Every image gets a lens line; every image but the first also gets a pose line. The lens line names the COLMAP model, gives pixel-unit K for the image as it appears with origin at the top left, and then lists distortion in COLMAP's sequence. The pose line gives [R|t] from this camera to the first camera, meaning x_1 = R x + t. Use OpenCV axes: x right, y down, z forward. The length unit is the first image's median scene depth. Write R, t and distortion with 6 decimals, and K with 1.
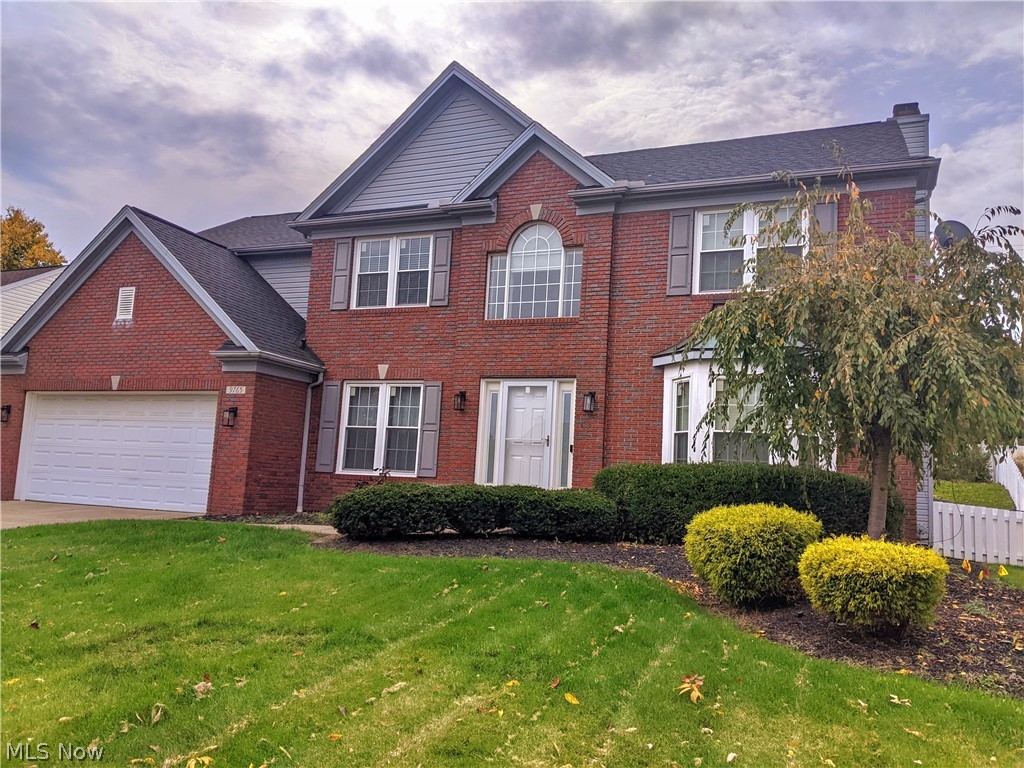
lens RADIAL K [[805.6, 0, 513.6], [0, 805.6, 384.6], [0, 0, 1]] dist [0.058783, -0.120640]
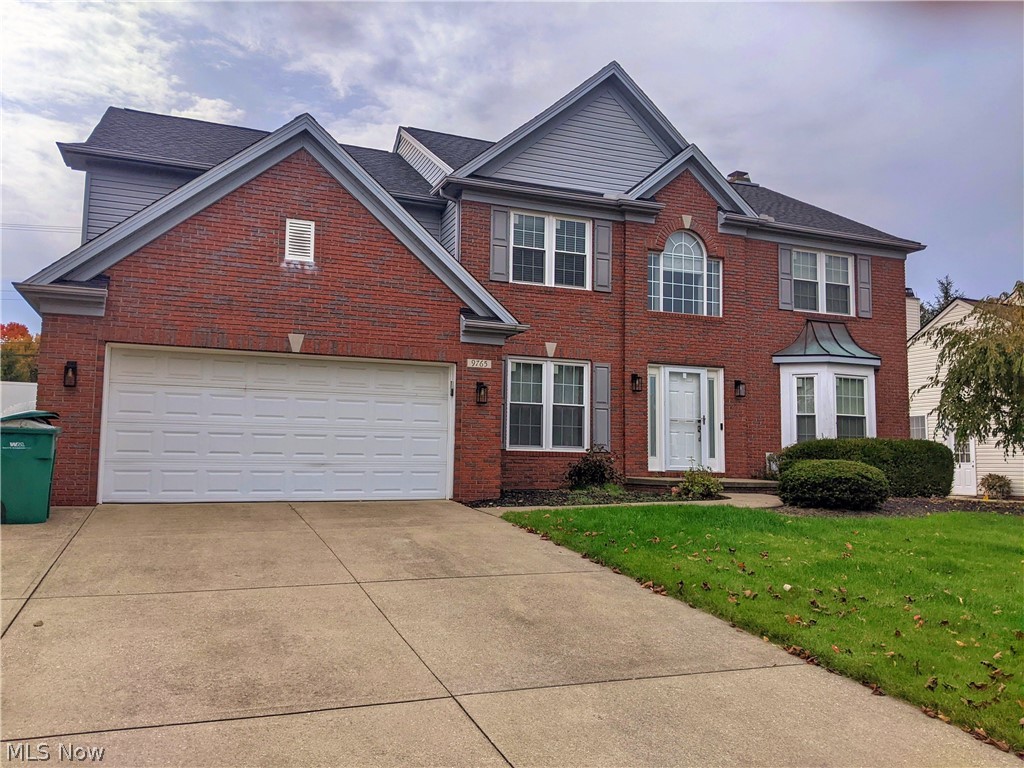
lens RADIAL K [[805.6, 0, 508.0], [0, 805.6, 387.0], [0, 0, 1]] dist [0.058783, -0.120640]
pose [[0.722062, 0.024353, 0.691400, -0.921207], [-0.064673, 0.997380, 0.032410, 0.001581], [-0.688799, -0.068117, 0.721745, 0.309165]]
